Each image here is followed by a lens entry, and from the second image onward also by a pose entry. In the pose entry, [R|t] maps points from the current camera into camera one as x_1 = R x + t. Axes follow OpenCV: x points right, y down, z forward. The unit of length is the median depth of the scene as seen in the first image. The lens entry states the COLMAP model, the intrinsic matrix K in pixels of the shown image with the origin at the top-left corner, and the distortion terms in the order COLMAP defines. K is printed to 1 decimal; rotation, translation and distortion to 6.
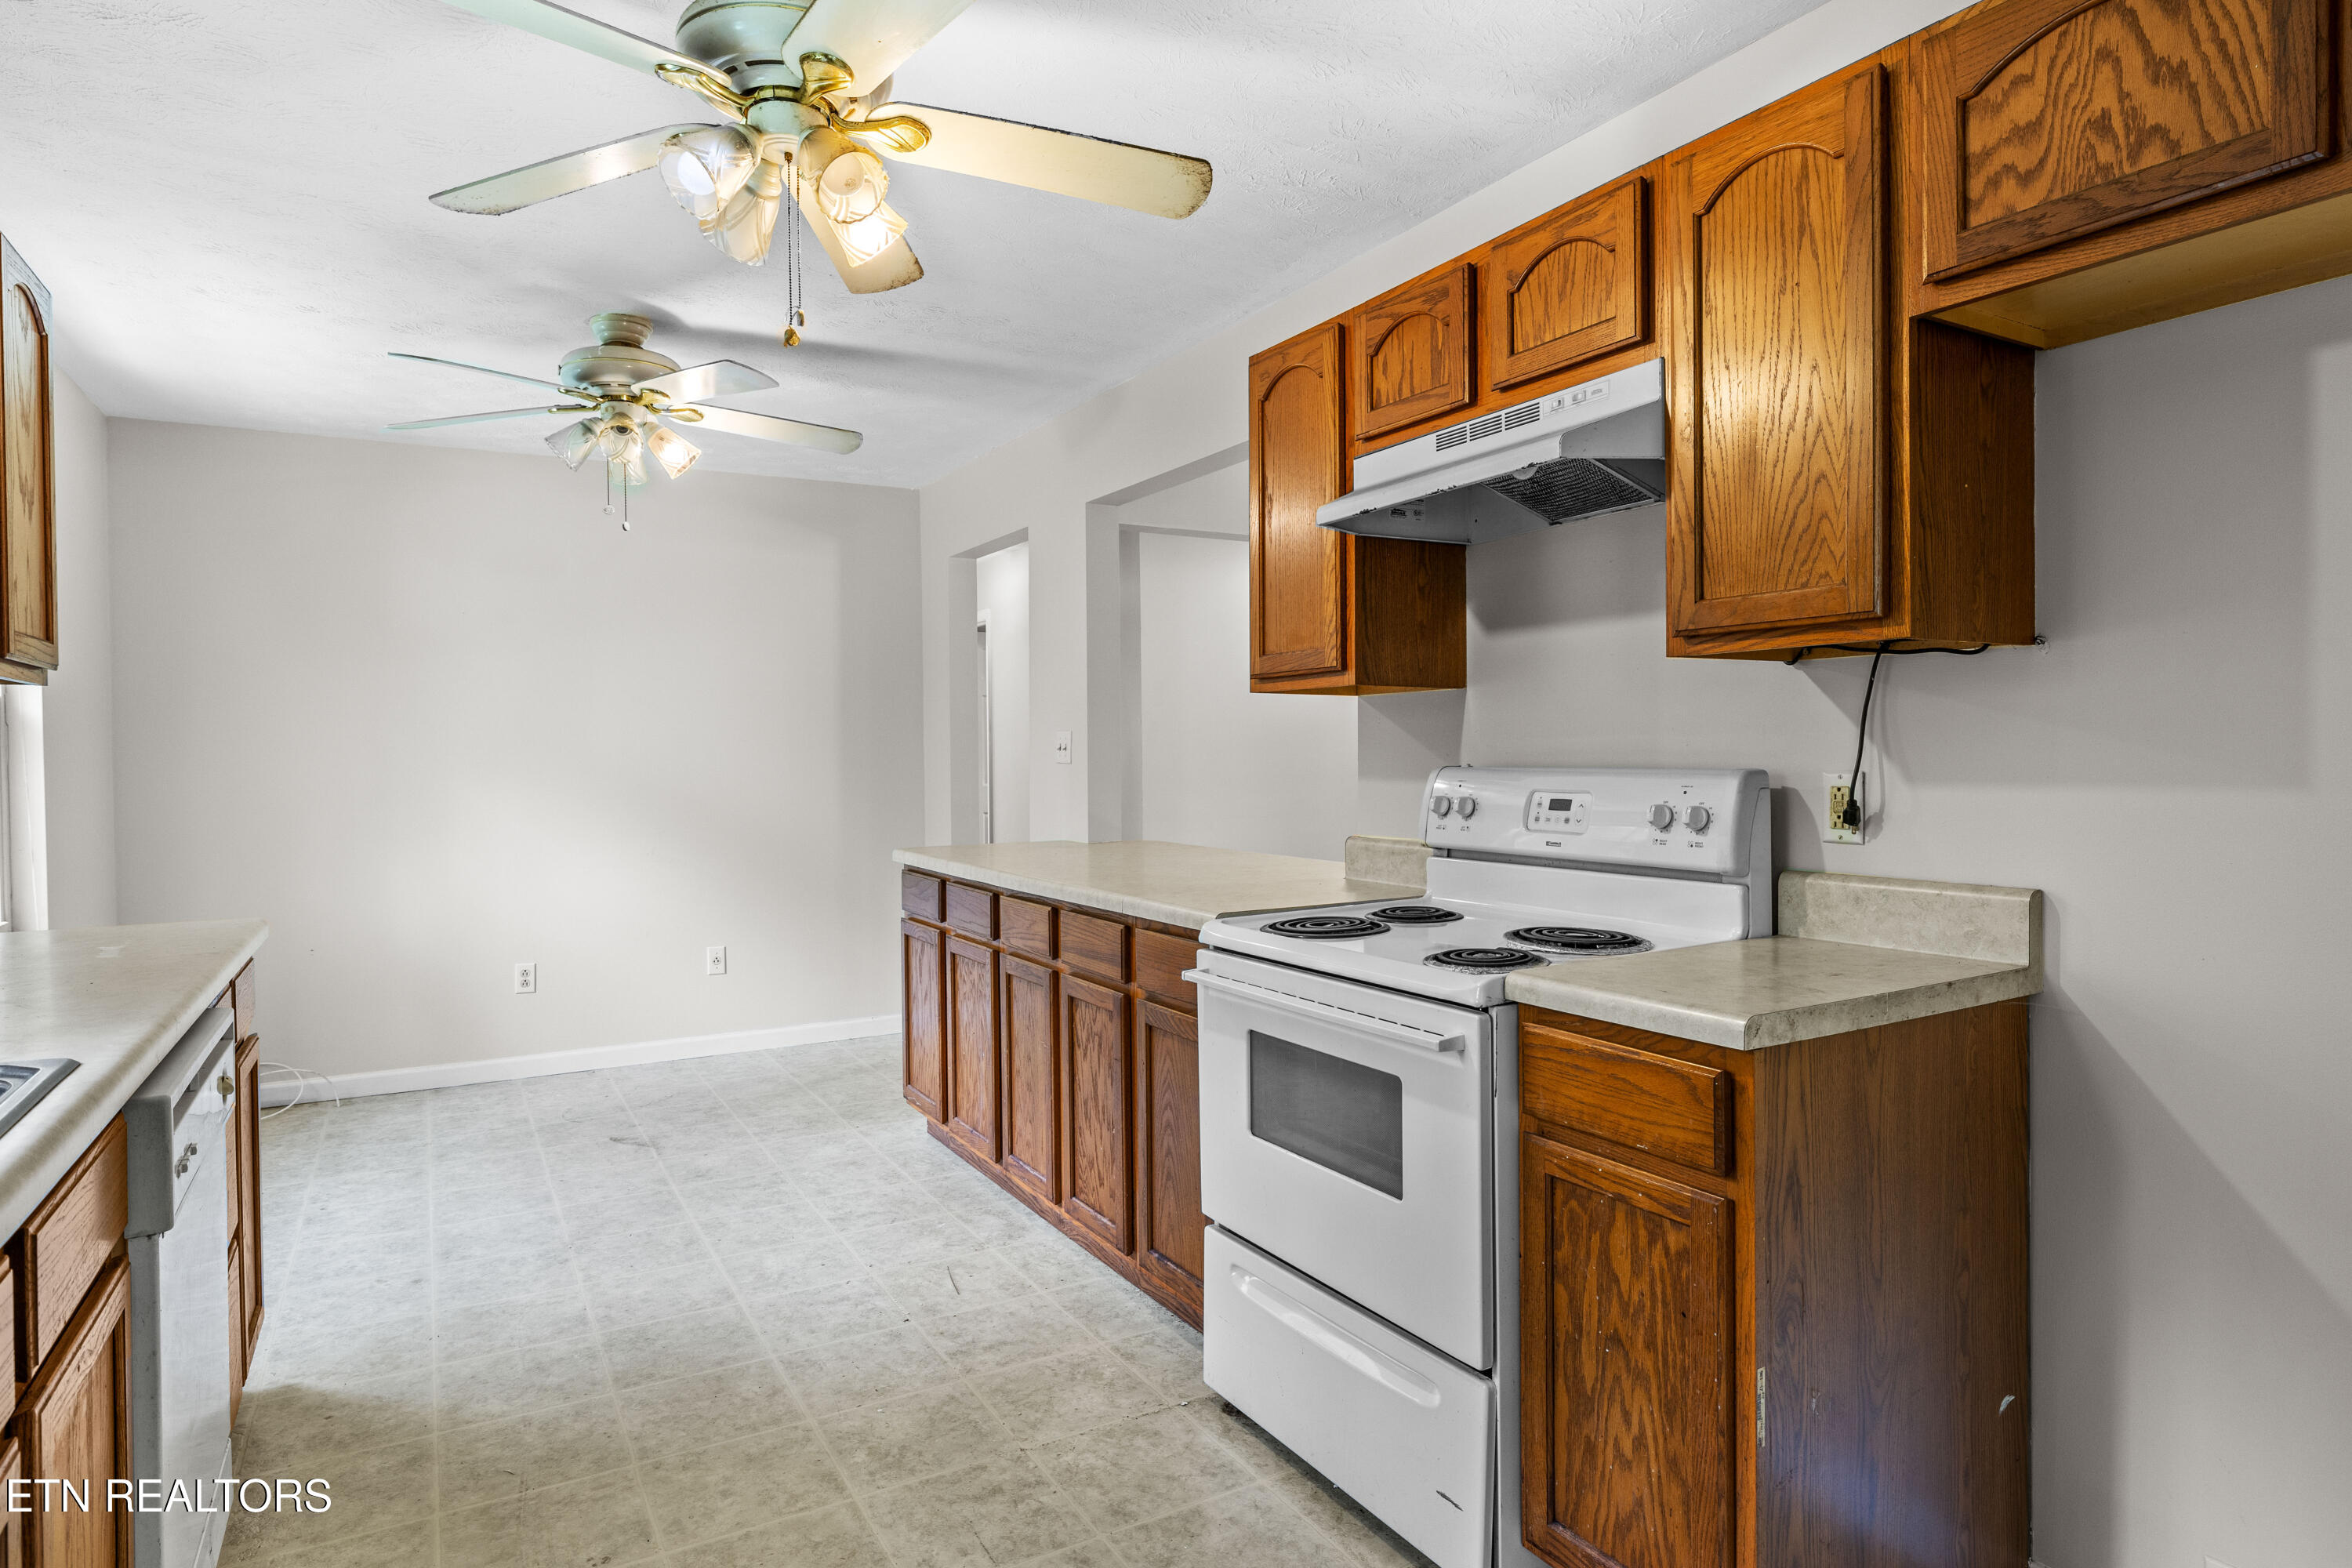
lens RADIAL K [[1305.6, 0, 1163.3], [0, 1305.6, 777.3], [0, 0, 1]] dist [-0.008532, -0.003435]
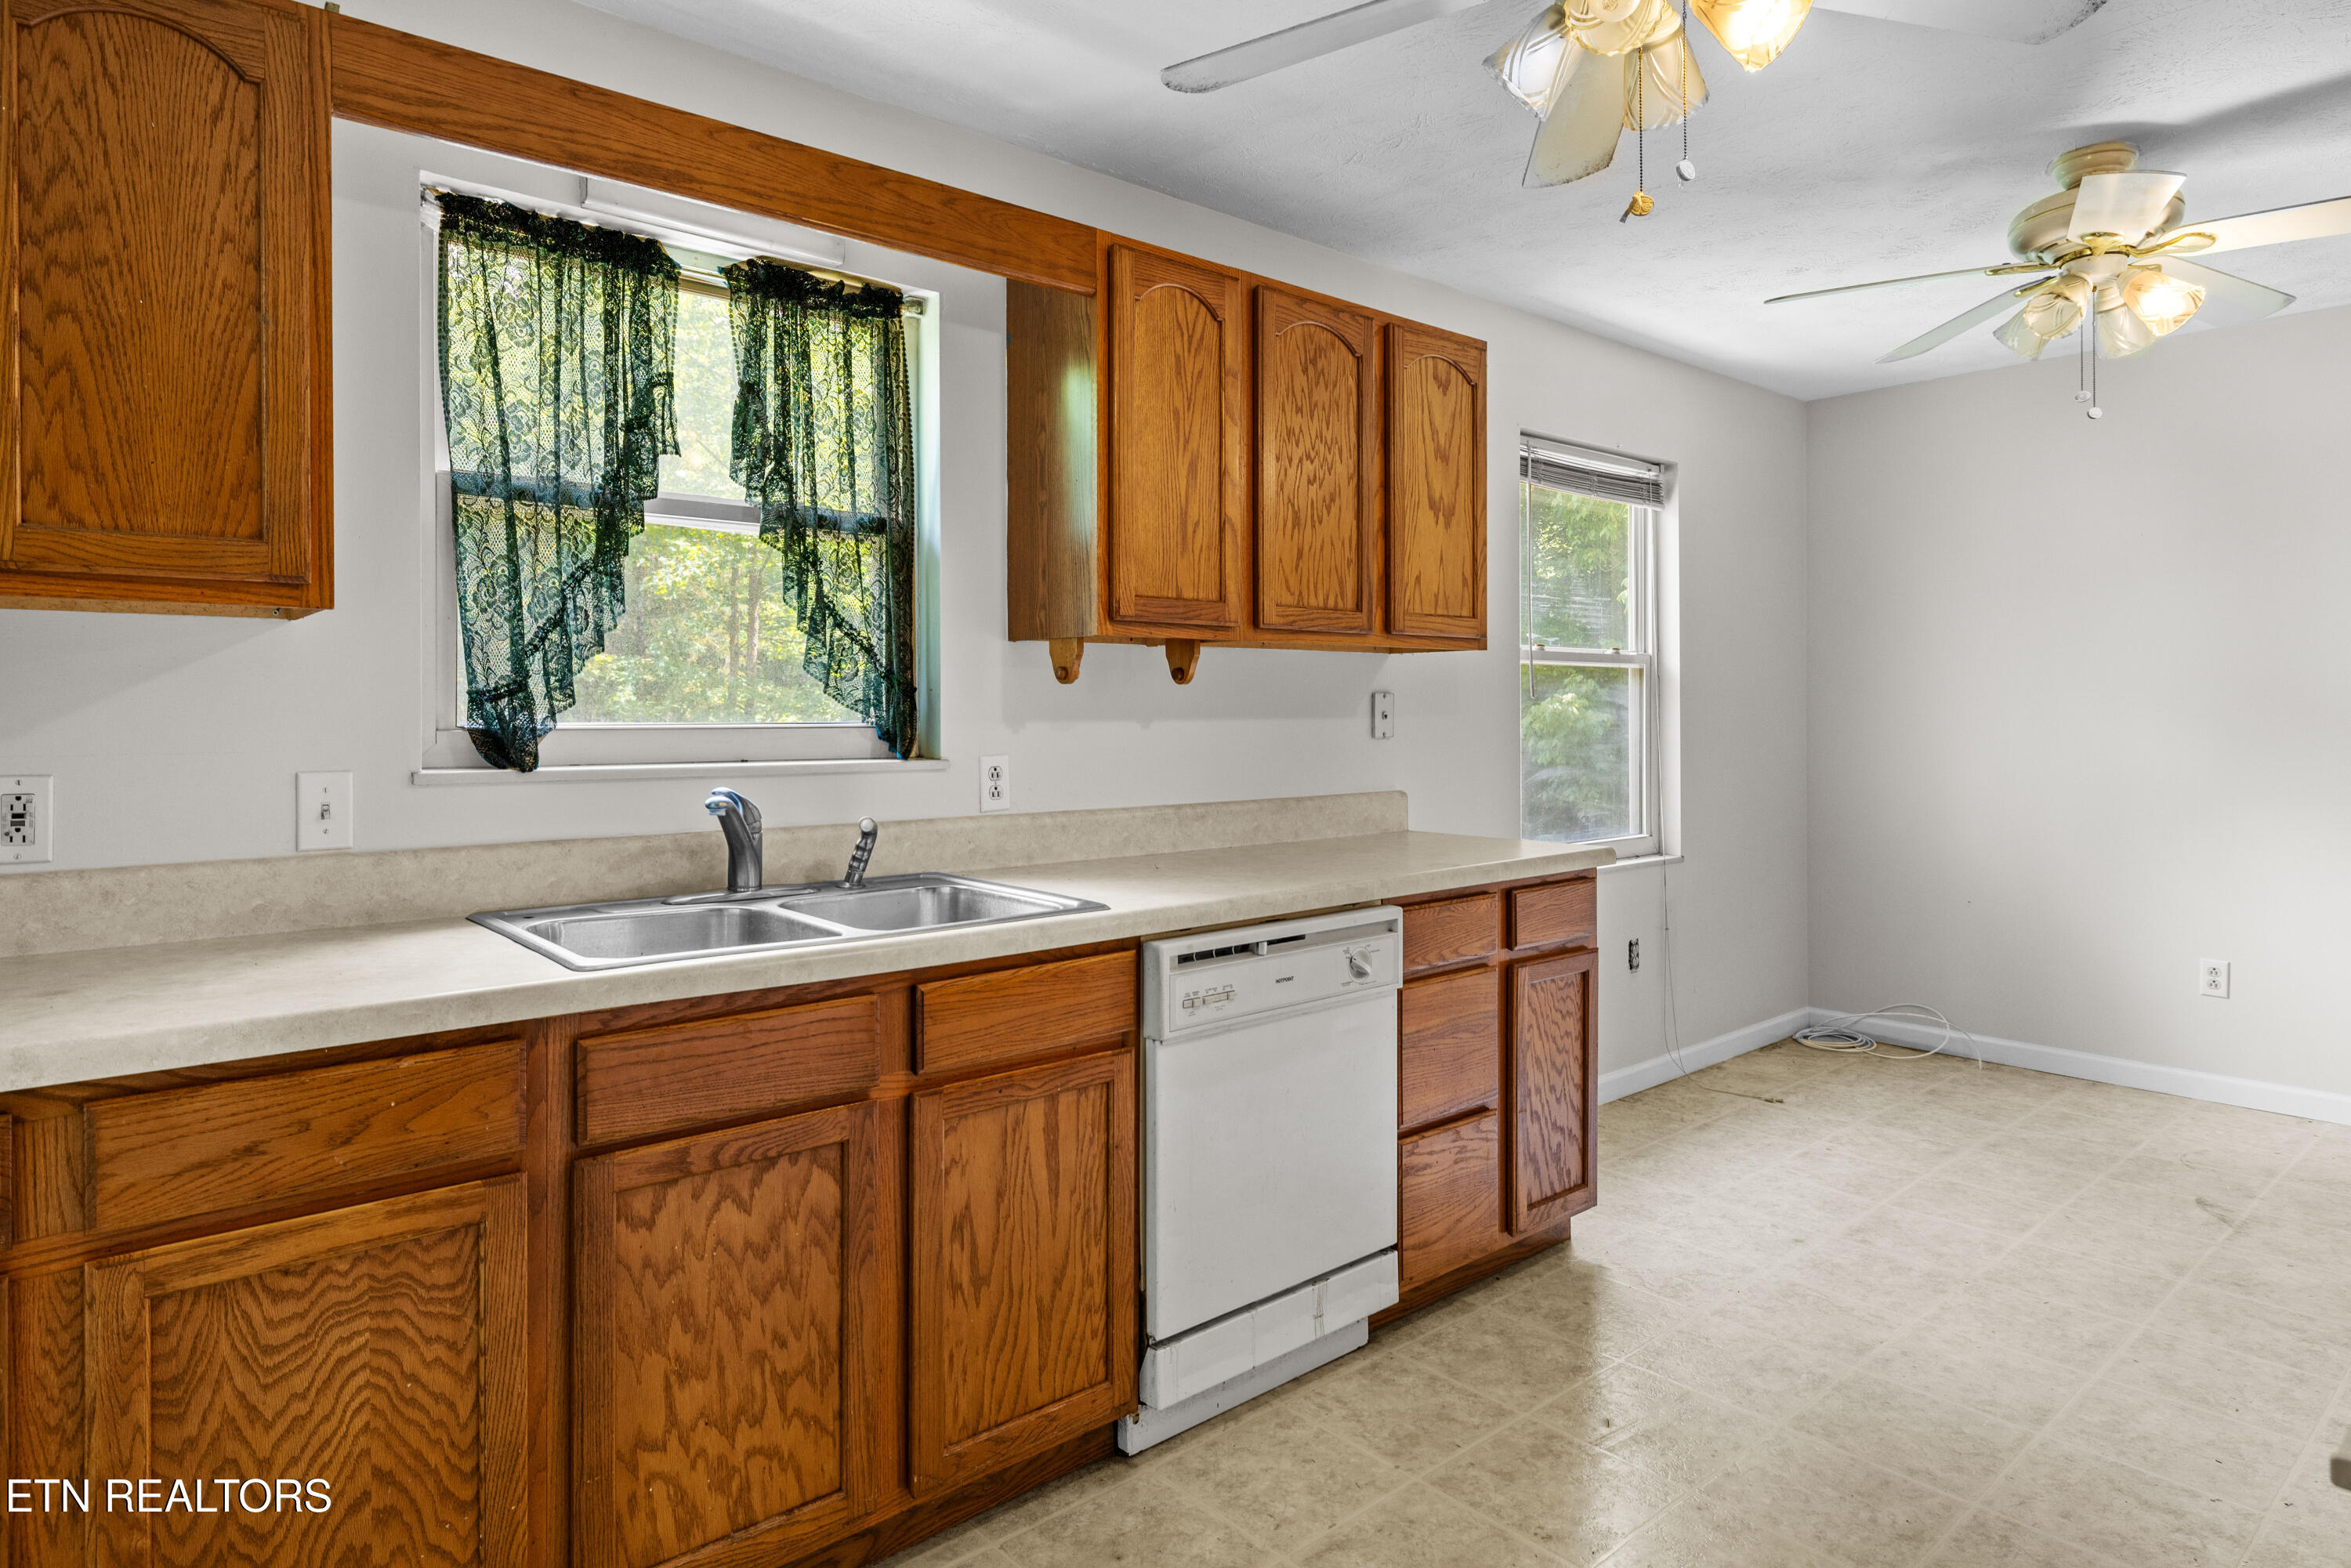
lens RADIAL K [[1305.0, 0, 1146.1], [0, 1305.0, 725.1], [0, 0, 1]] dist [-0.008532, -0.003435]
pose [[0.171276, 0.017255, -0.985072, 0.337816], [-0.013153, 0.999798, 0.015226, -0.010744], [0.985135, 0.010349, 0.171468, 0.385873]]
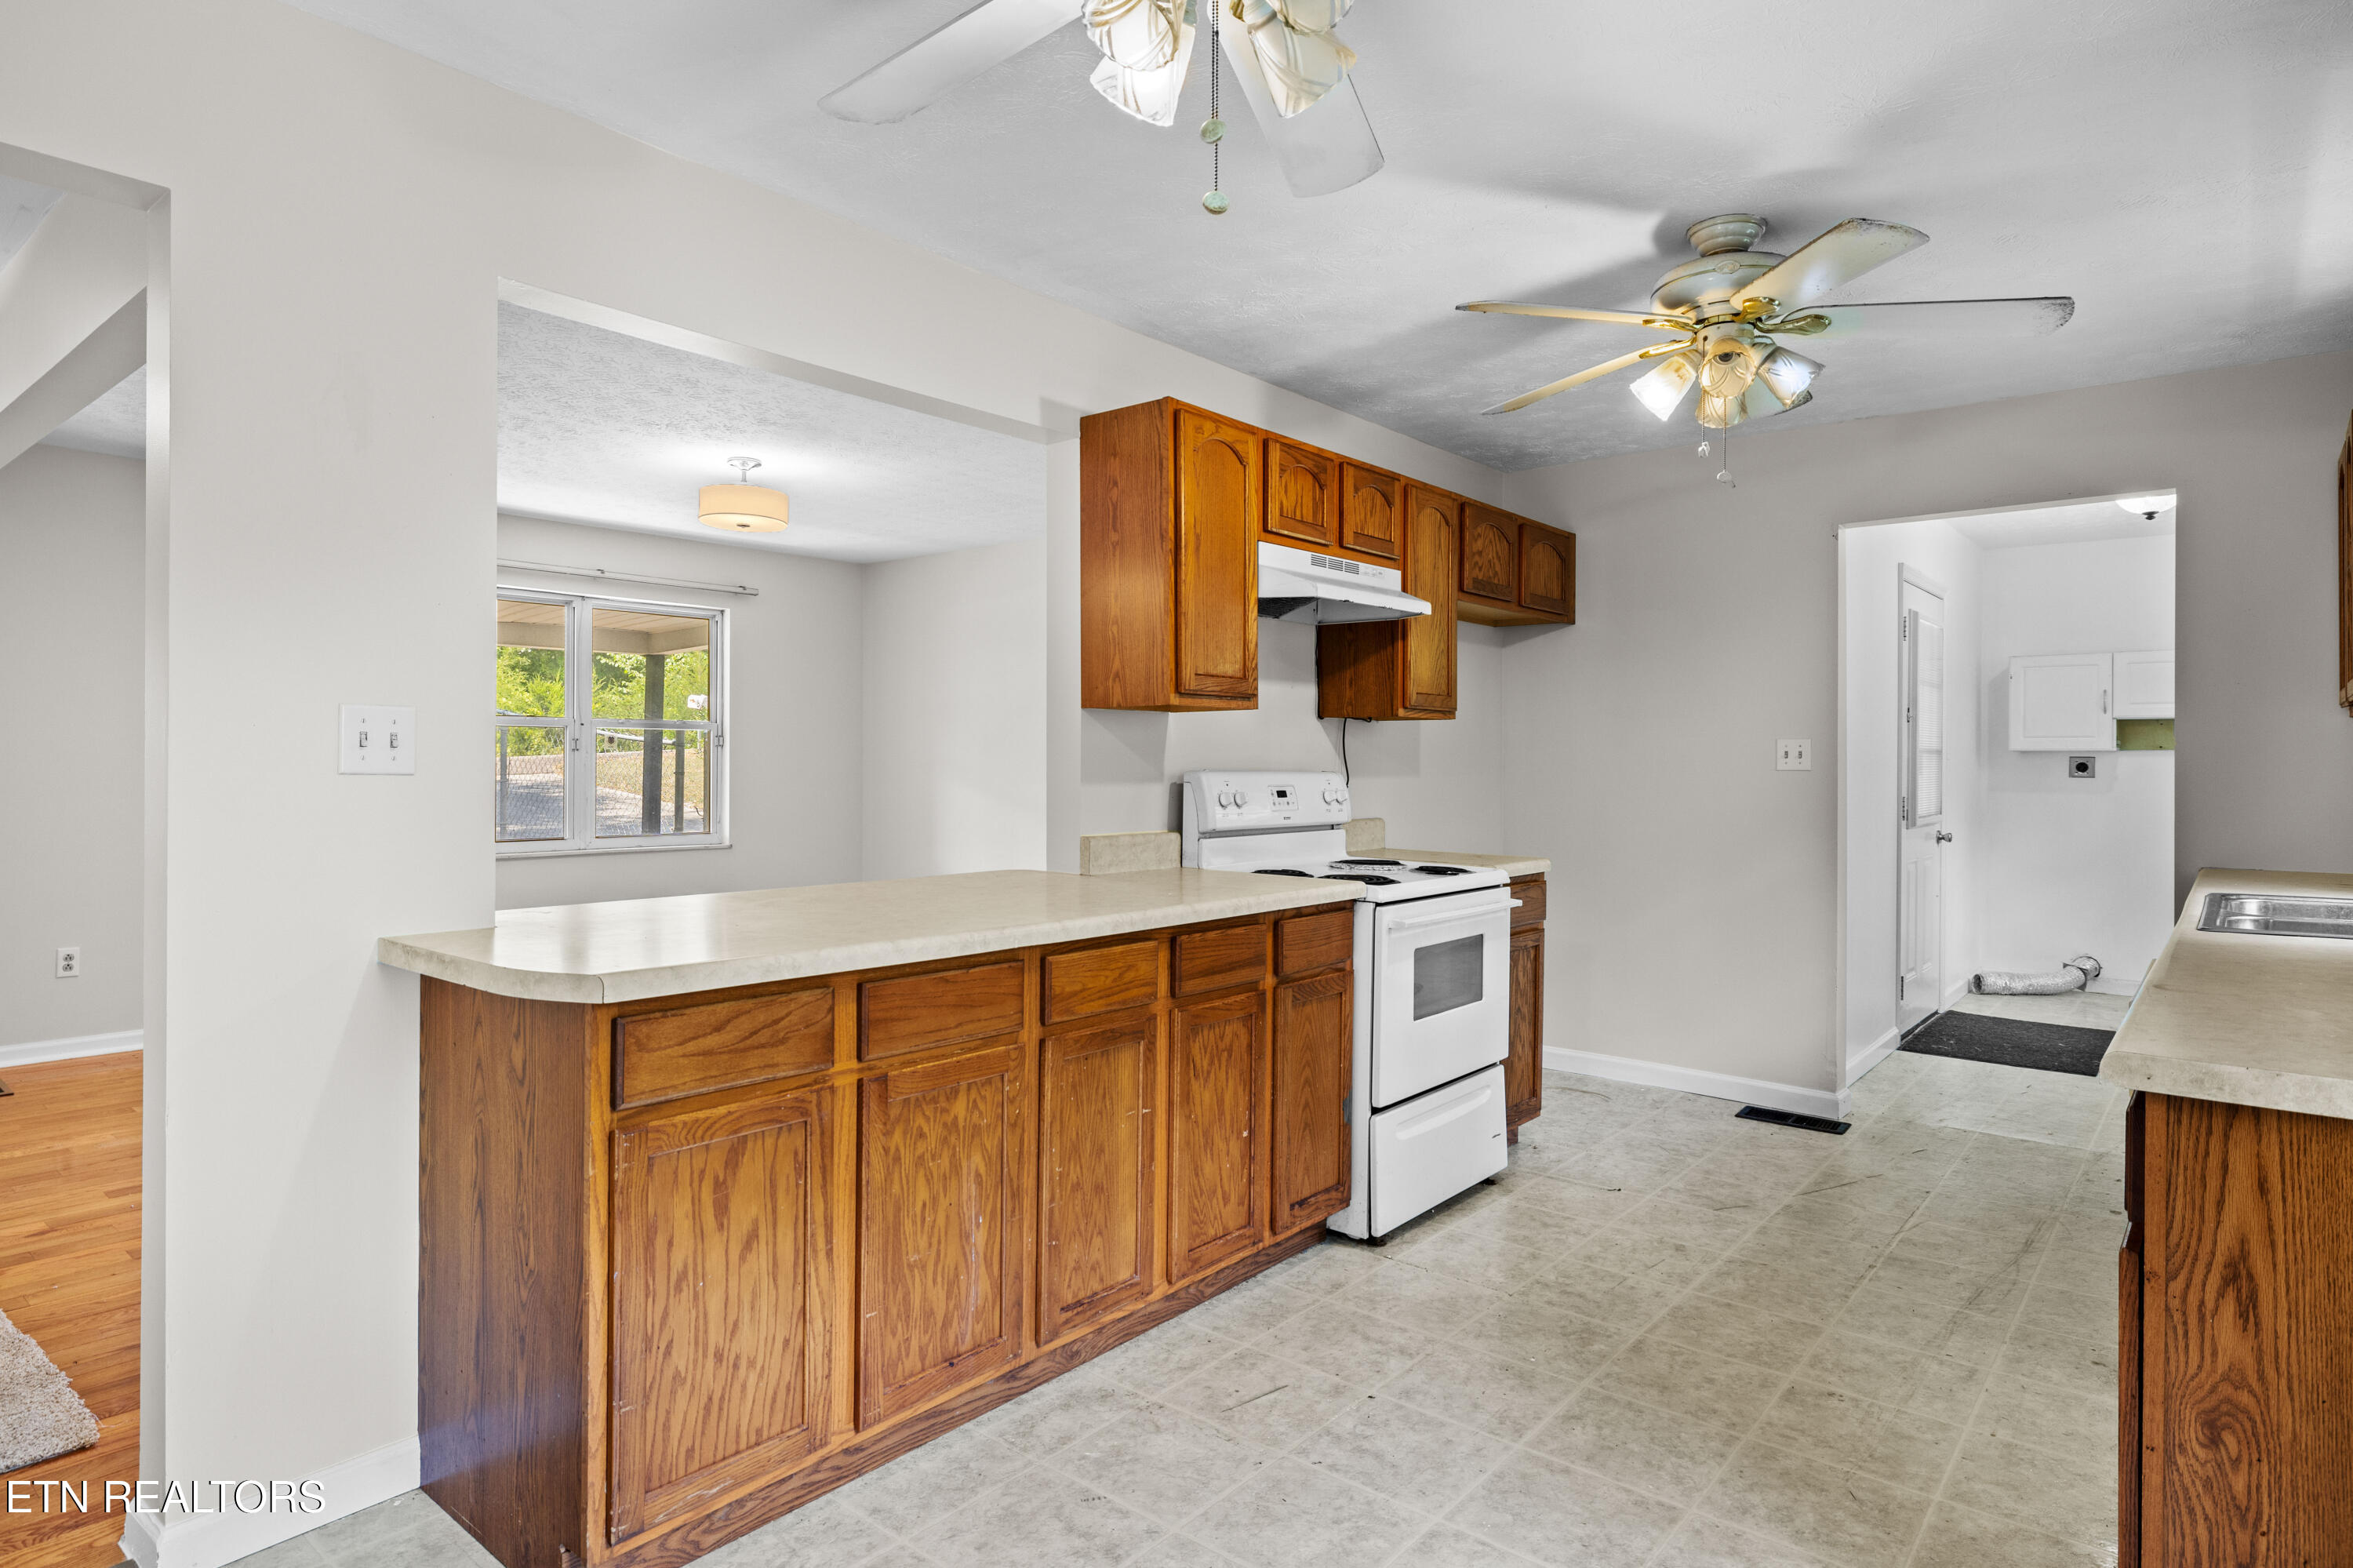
lens RADIAL K [[1306.2, 0, 1150.7], [0, 1306.2, 761.9], [0, 0, 1]] dist [-0.008532, -0.003435]
pose [[-0.342436, 0.005645, 0.939524, -1.016628], [0.014350, 0.999897, -0.000778, -0.017556], [-0.939432, 0.013216, -0.342481, 1.490672]]
